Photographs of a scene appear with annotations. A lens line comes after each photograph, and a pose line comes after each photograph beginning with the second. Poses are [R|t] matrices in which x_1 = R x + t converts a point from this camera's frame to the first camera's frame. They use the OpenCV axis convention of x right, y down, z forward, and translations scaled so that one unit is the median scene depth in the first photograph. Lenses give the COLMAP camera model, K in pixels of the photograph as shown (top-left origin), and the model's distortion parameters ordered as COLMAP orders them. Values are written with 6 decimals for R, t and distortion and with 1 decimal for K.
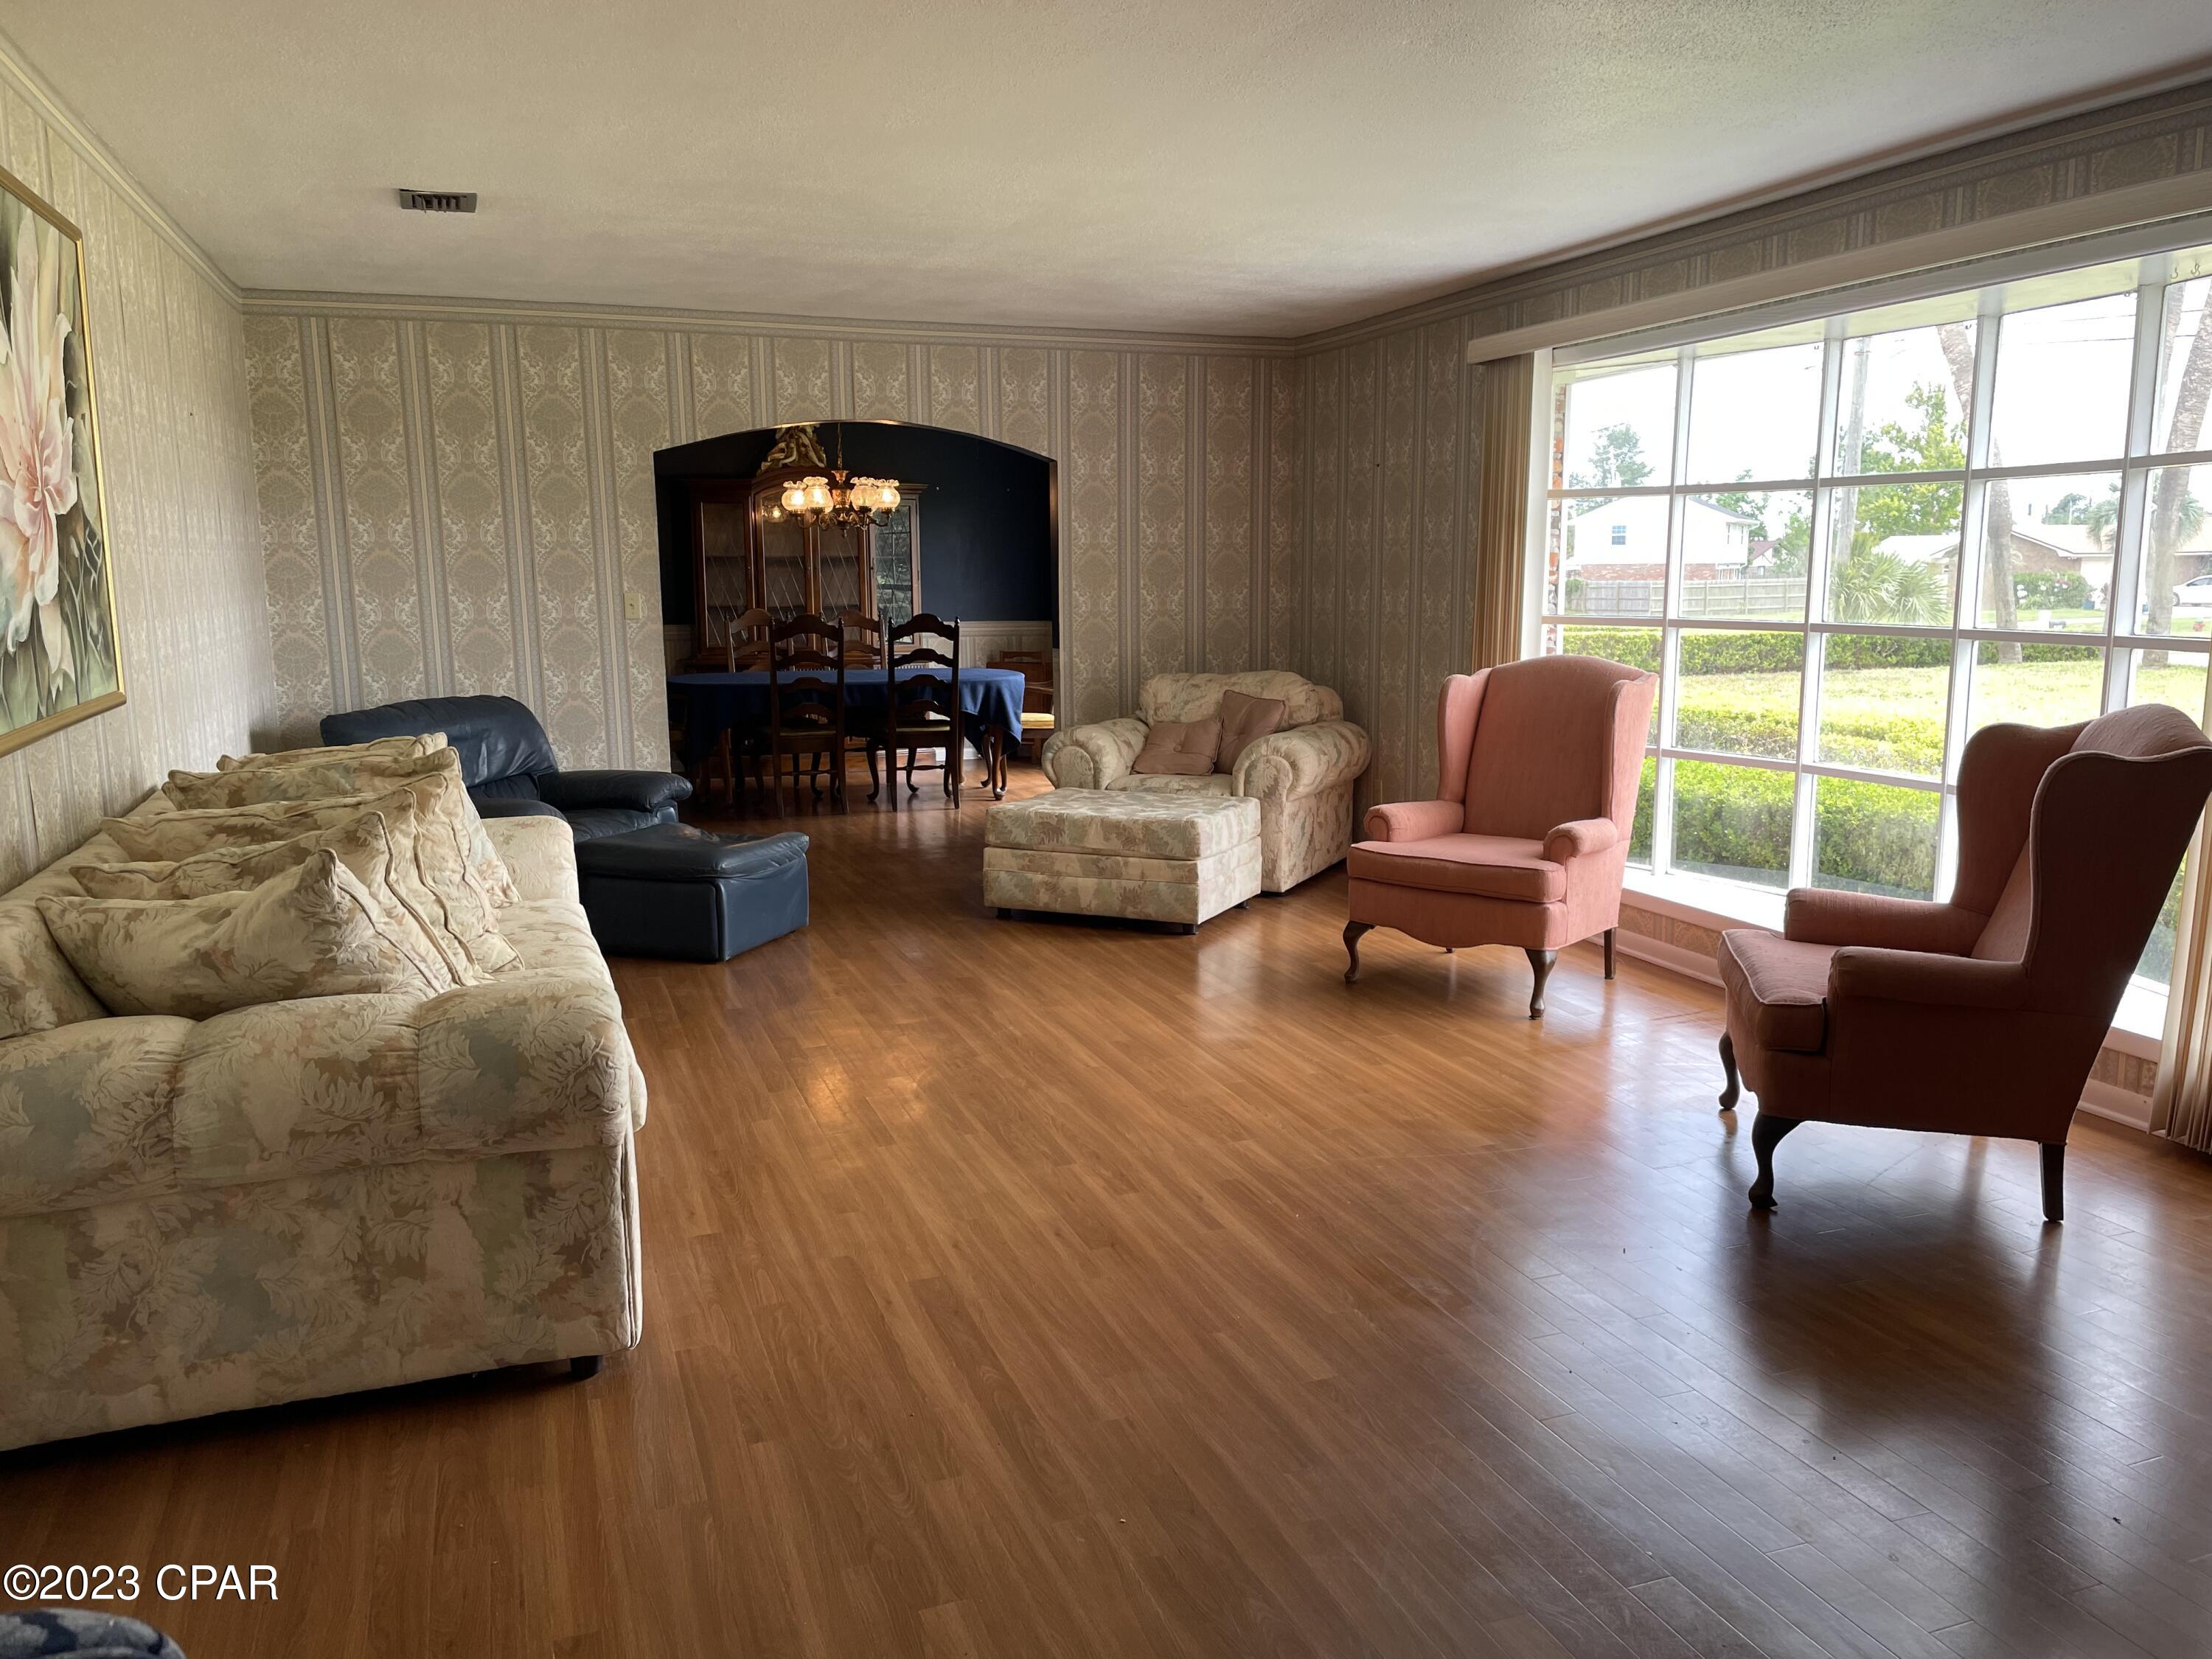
lens RADIAL K [[1675.8, 0, 1155.2], [0, 1675.8, 854.8], [0, 0, 1]] dist [0.094376, -0.118981]
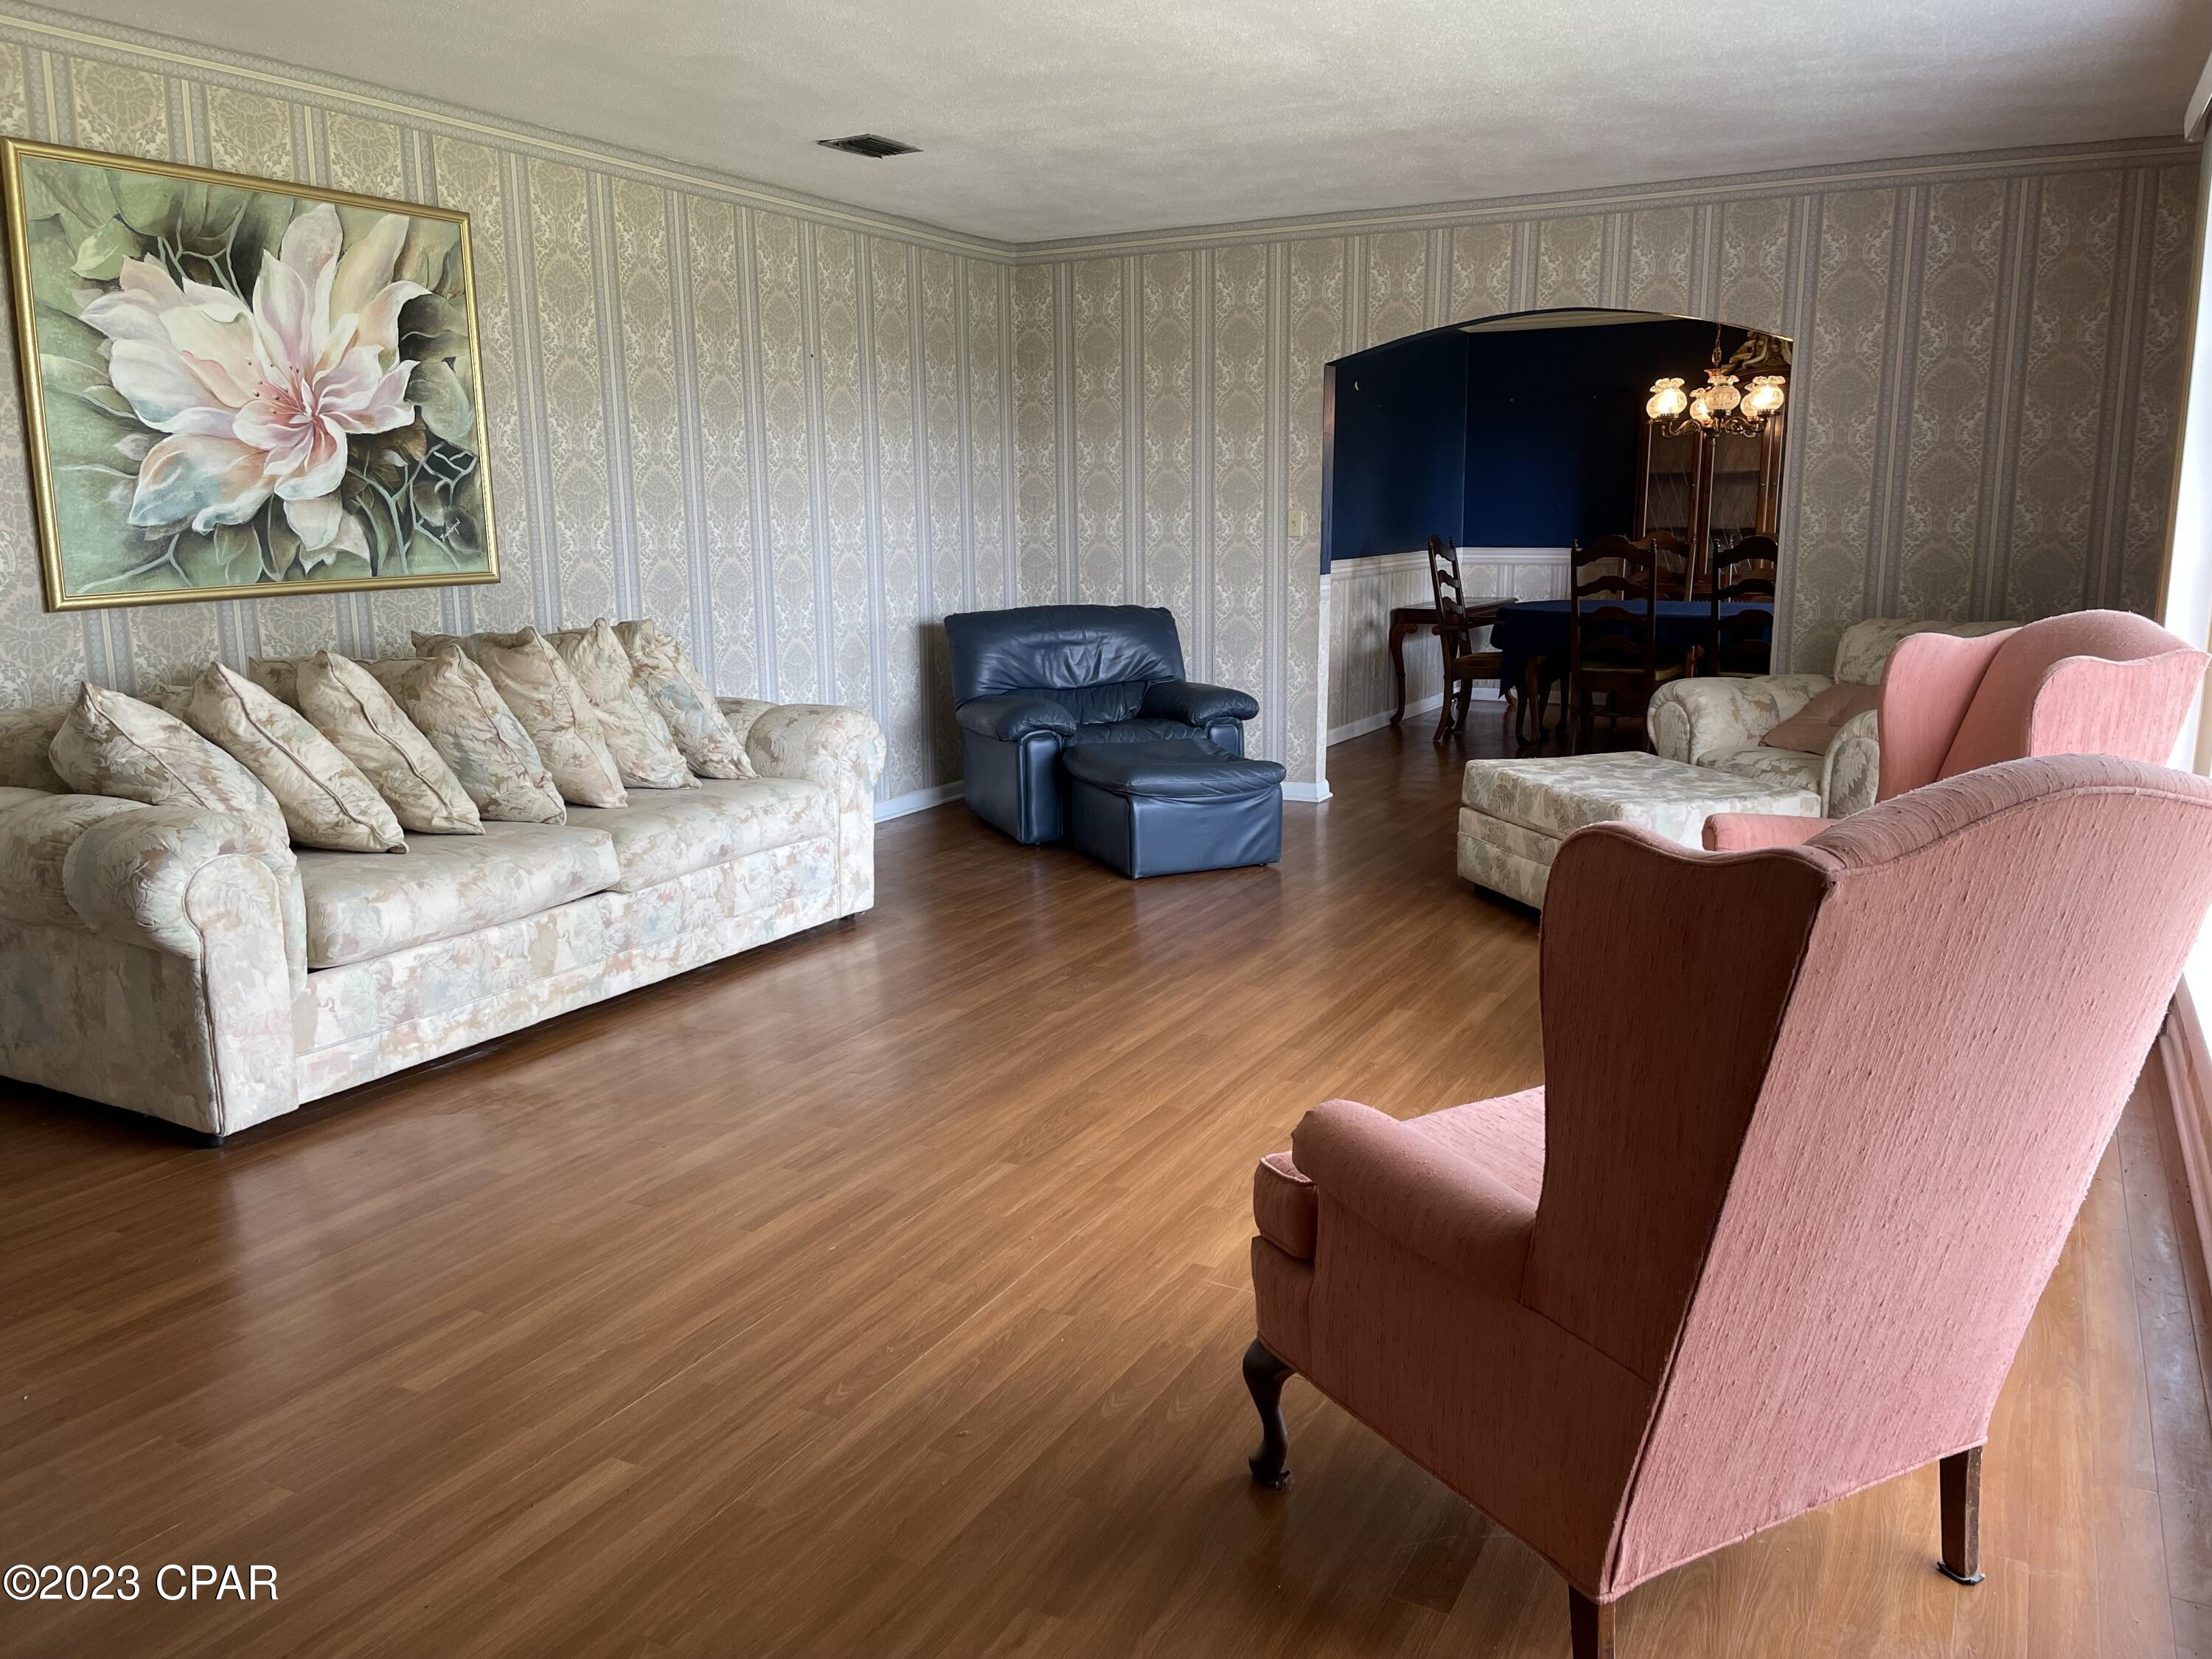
lens RADIAL K [[1677.7, 0, 1118.6], [0, 1677.7, 826.5], [0, 0, 1]] dist [0.089114, -0.113722]
pose [[0.656016, 0.144873, -0.740712, 0.427181], [-0.127305, 0.988583, 0.080606, -0.042214], [0.743933, 0.041418, 0.666970, 0.304762]]
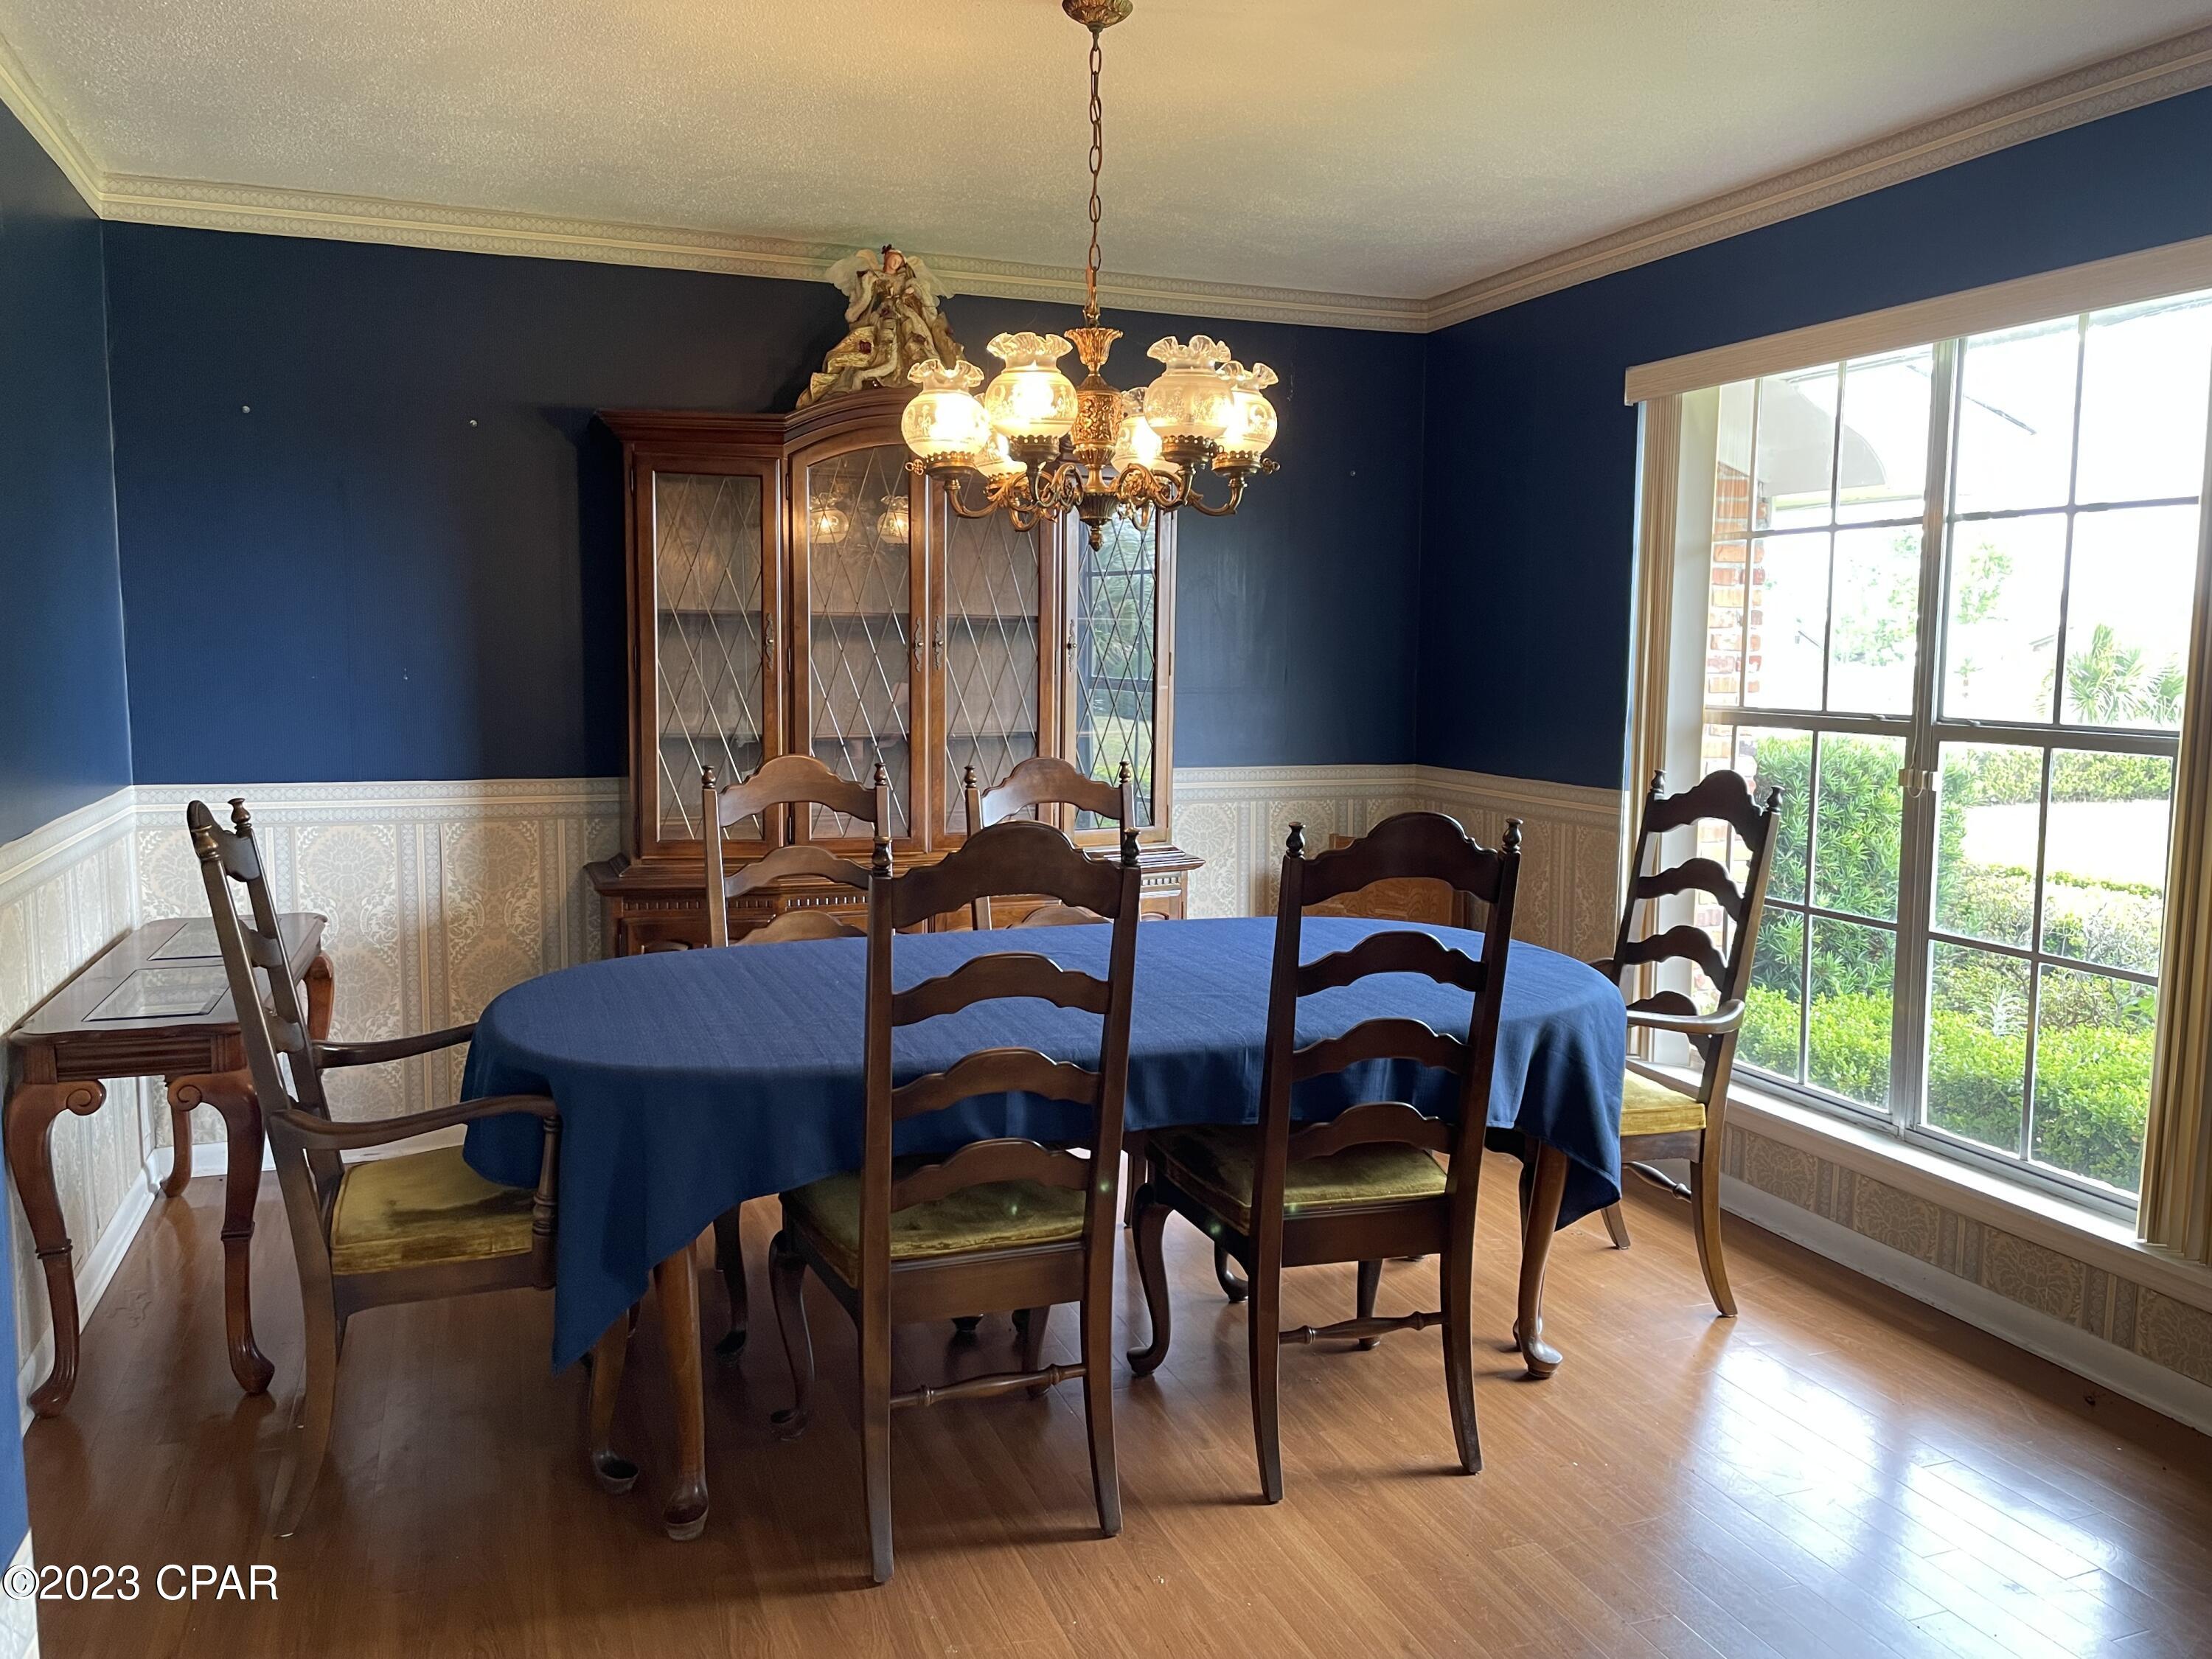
lens RADIAL K [[1677.7, 0, 1118.6], [0, 1677.7, 826.5], [0, 0, 1]] dist [0.089114, -0.113722]
pose [[0.999829, 0.017675, -0.005405, -0.265103], [-0.017970, 0.998011, -0.060417, -0.176830], [0.004326, 0.060503, 0.998159, 1.034362]]
